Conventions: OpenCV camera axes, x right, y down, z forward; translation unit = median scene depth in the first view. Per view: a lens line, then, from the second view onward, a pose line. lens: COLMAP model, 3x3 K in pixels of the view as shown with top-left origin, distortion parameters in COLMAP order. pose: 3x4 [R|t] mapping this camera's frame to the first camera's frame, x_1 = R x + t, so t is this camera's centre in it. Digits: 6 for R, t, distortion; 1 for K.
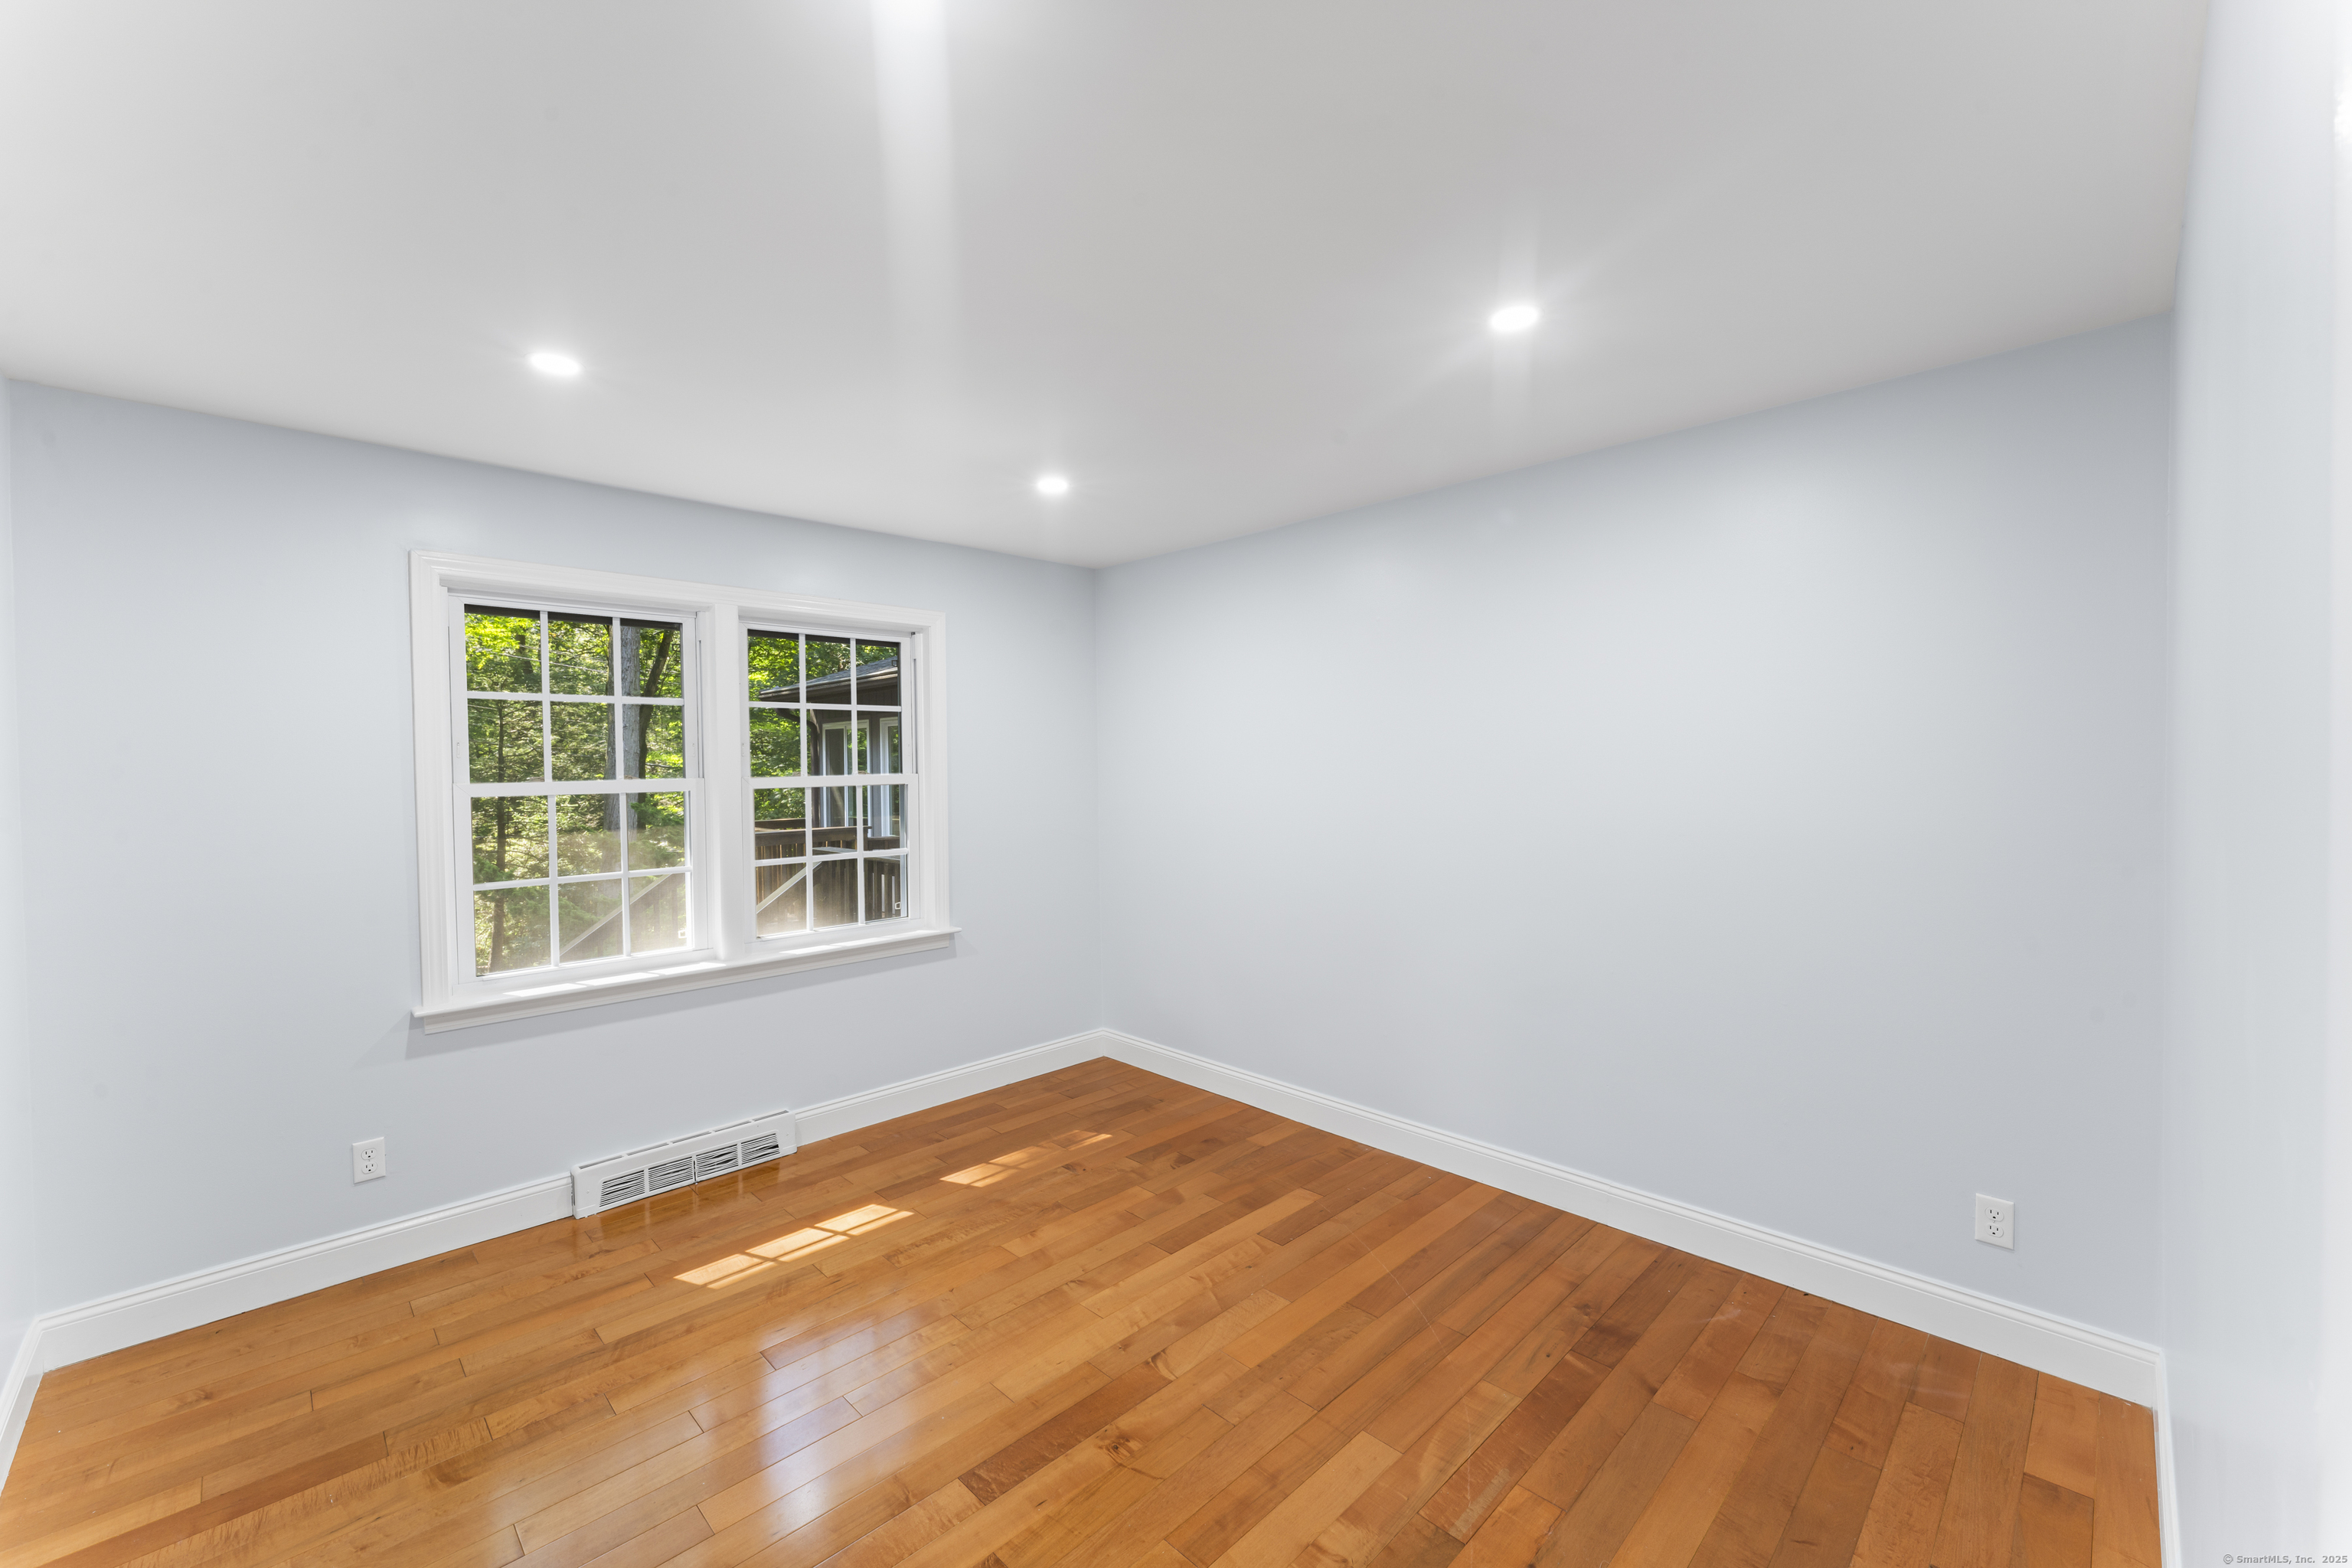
lens RADIAL K [[773.2, 0, 1174.7], [0, 773.2, 782.3], [0, 0, 1]] dist [0.000227, -0.000010]
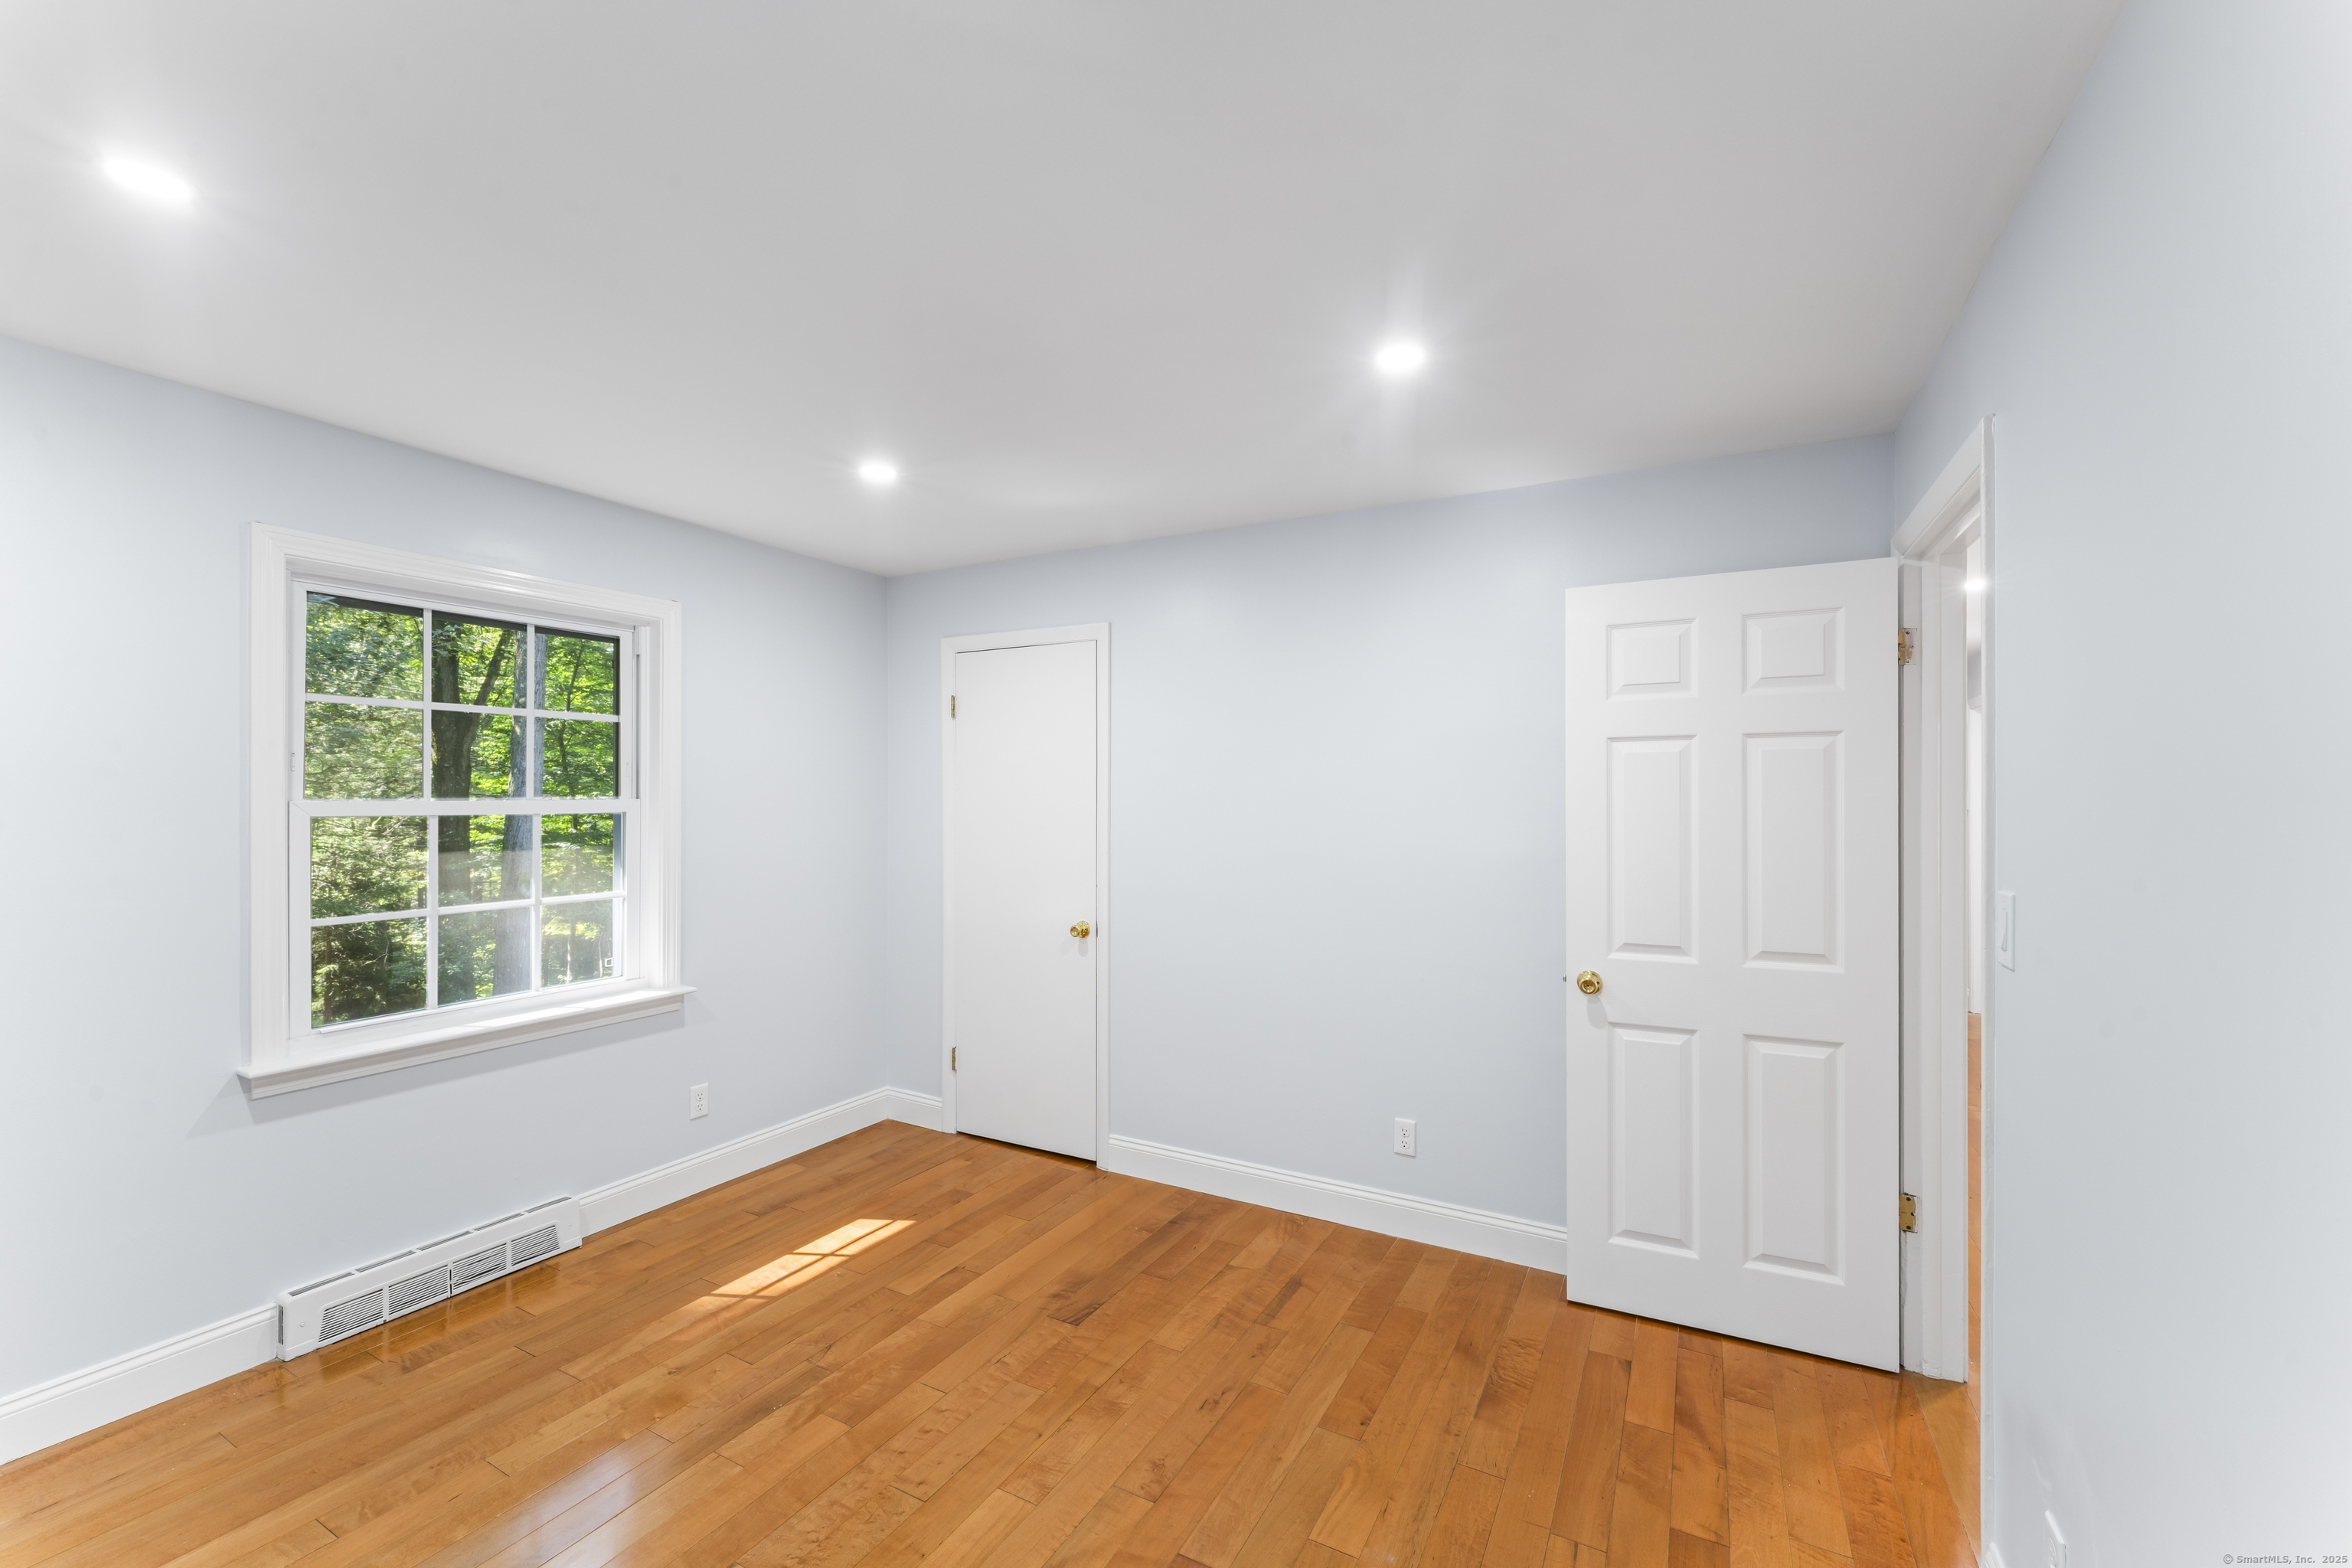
lens RADIAL K [[946.4, 0, 1178.5], [0, 946.4, 791.2], [0, 0, 1]] dist [-0.001695, -0.000198]
pose [[0.930369, 0.019184, 0.366123, -0.289884], [-0.008453, 0.999487, -0.030889, 0.010887], [-0.366528, 0.025643, 0.930054, -0.227680]]
